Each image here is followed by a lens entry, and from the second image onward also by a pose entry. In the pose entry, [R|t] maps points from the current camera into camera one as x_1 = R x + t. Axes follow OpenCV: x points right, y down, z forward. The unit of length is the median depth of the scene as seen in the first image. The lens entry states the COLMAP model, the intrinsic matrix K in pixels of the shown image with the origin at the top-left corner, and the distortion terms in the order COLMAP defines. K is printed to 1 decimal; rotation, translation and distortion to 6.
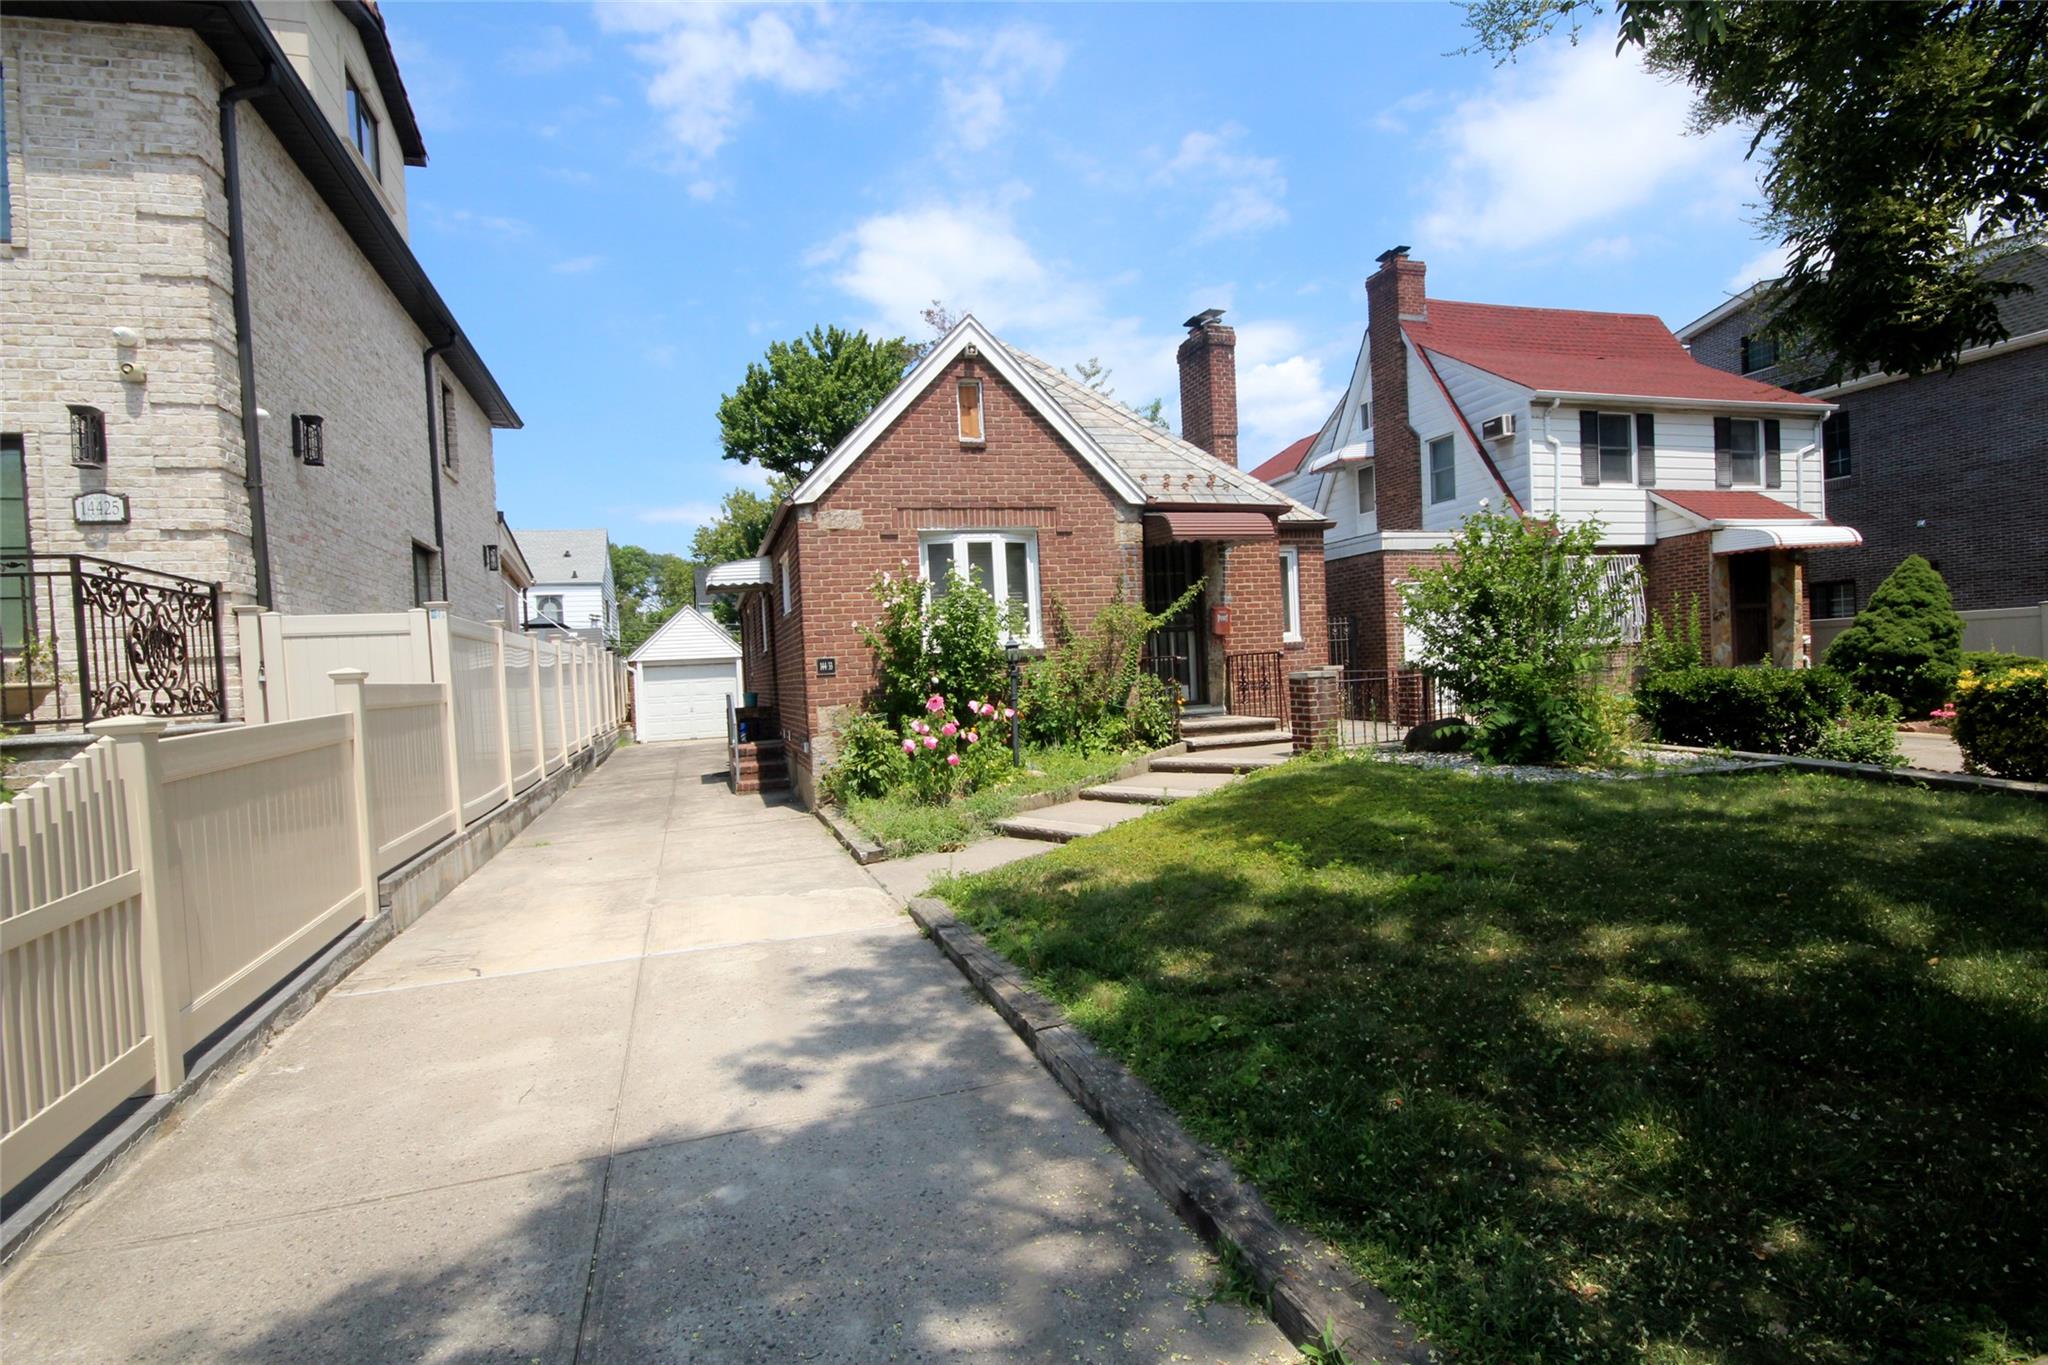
lens RADIAL K [[994.3, 0, 1024.0], [0, 994.3, 682.5], [0, 0, 1]] dist [0.001057, 0.000158]
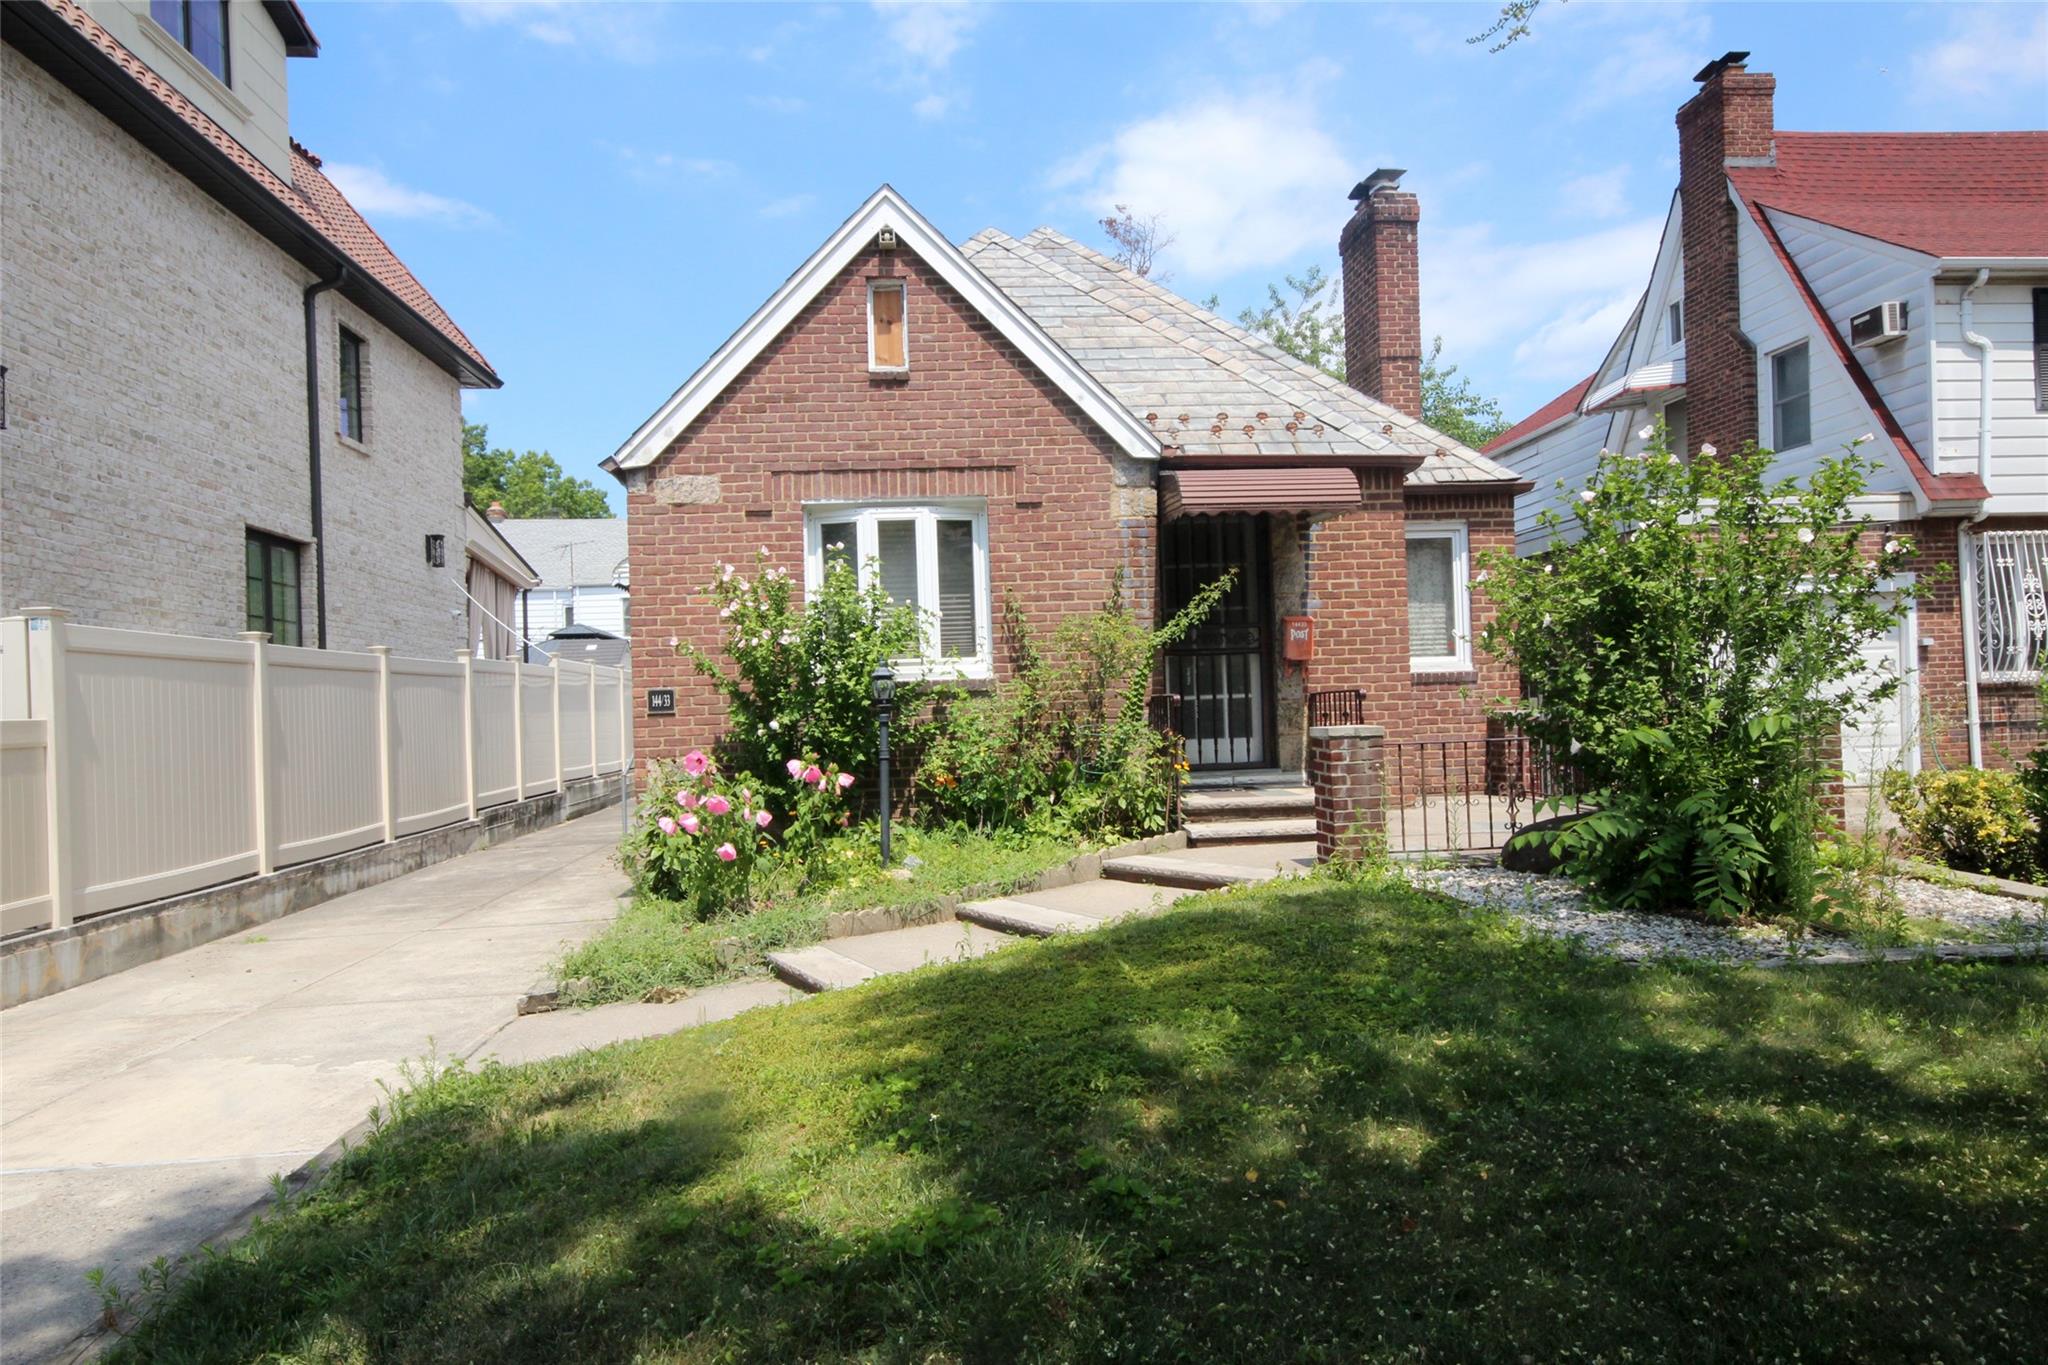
lens RADIAL K [[1280.3, 0, 1024.0], [0, 1280.3, 682.5], [0, 0, 1]] dist [0.017383, 0.002346]
pose [[0.973964, 0.014498, -0.226238, 0.221866], [-0.019424, 0.999620, -0.019564, -0.014780], [0.225868, 0.023449, 0.973876, 0.165980]]
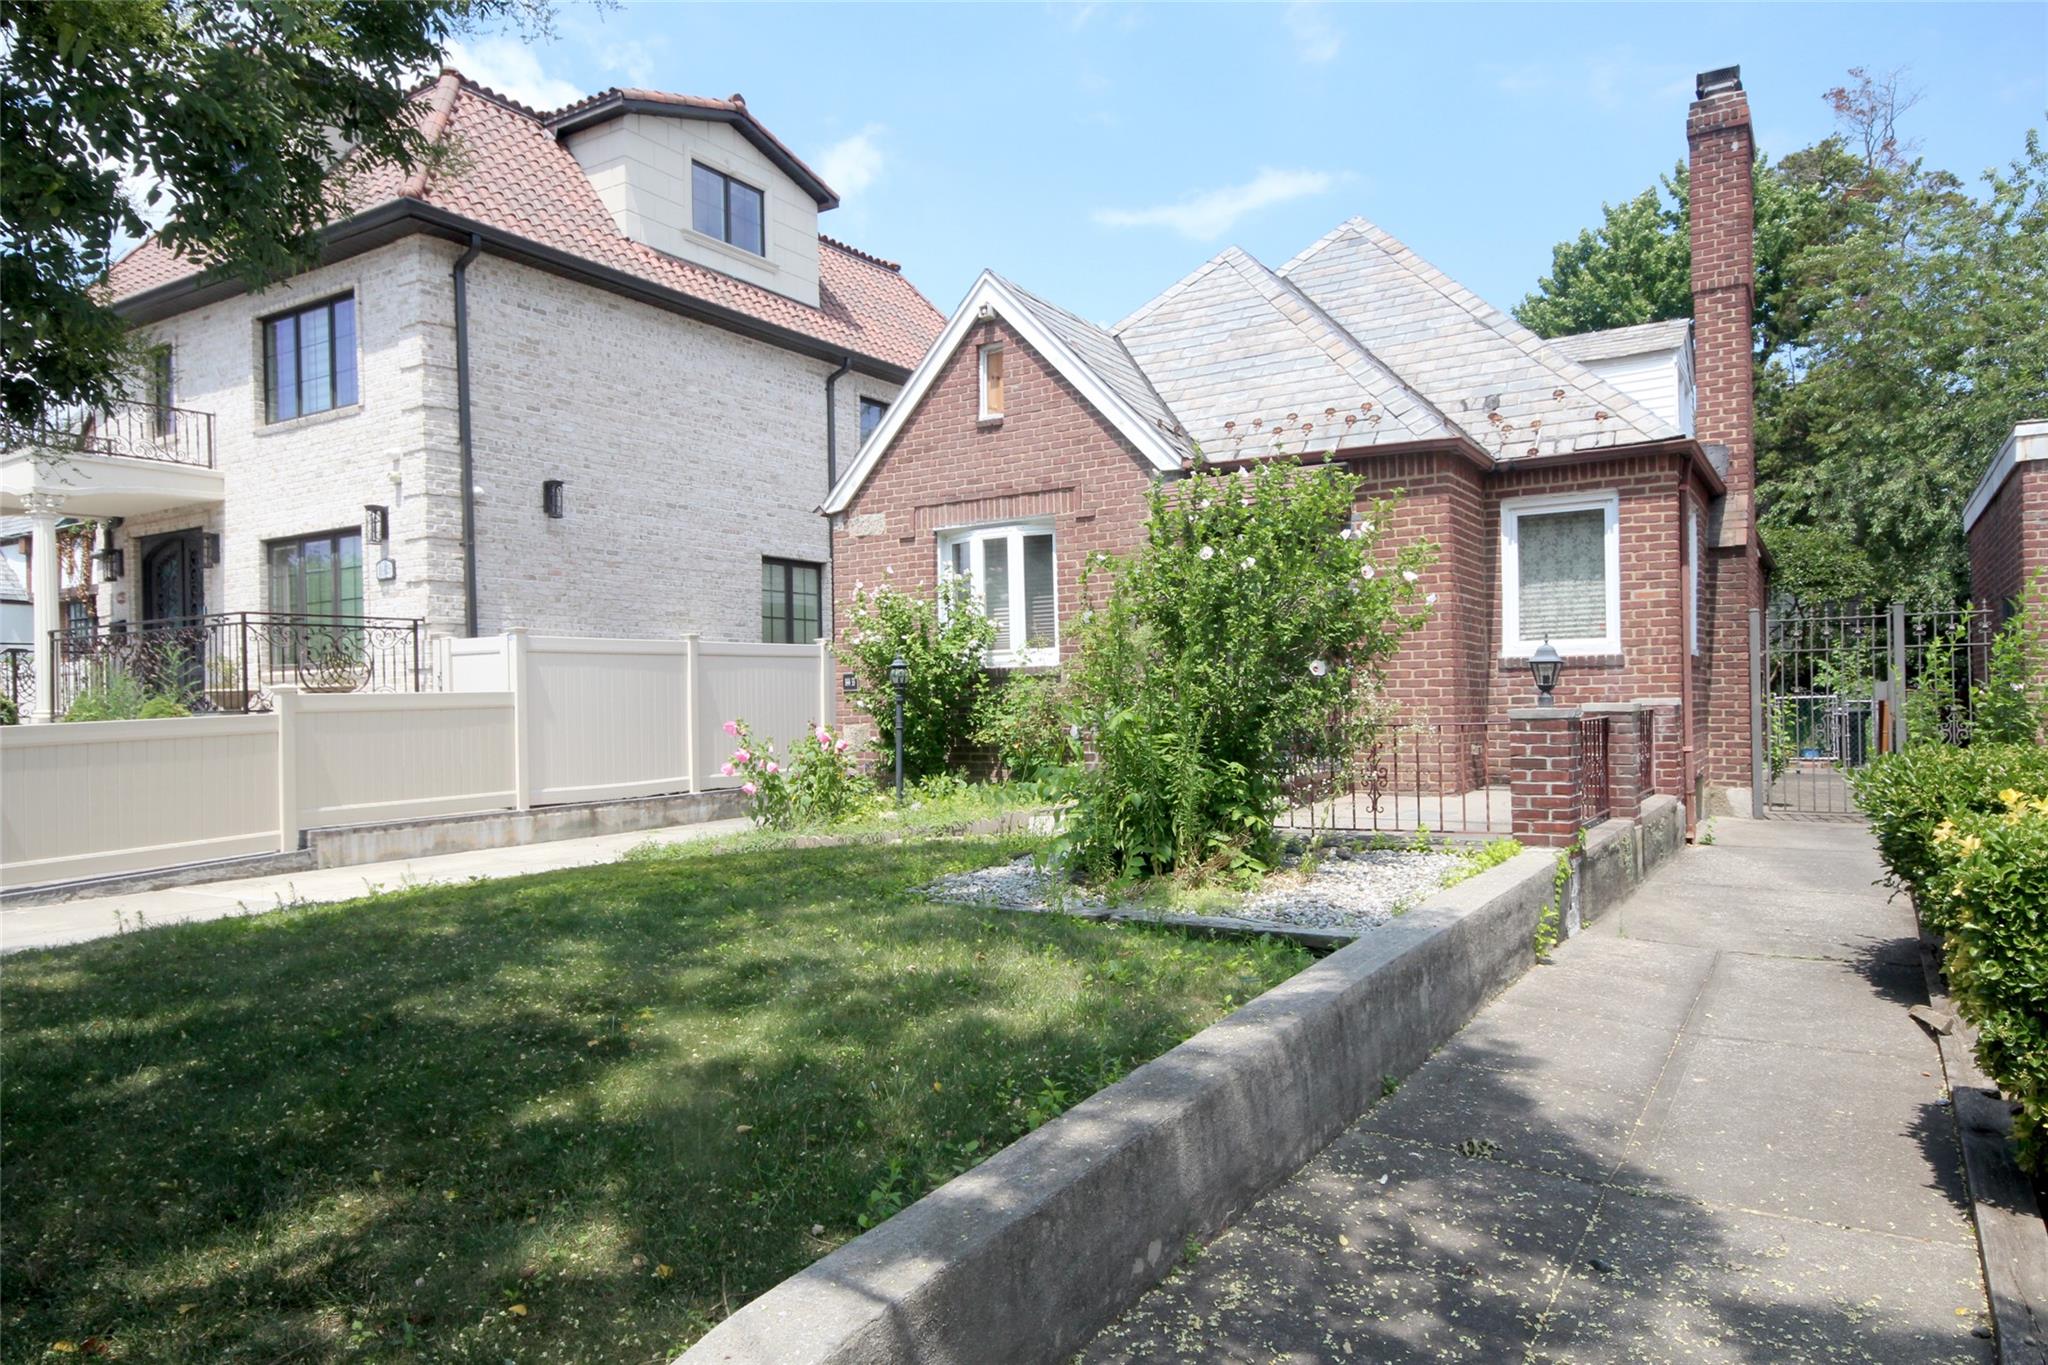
lens RADIAL K [[1319.9, 0, 1024.0], [0, 1319.9, 682.5], [0, 0, 1]] dist [0.005156, 0.000689]
pose [[0.636523, 0.028059, -0.770747, 0.777927], [-0.020432, 0.999601, 0.019516, -0.039034], [0.770987, 0.003325, 0.636842, 0.290738]]
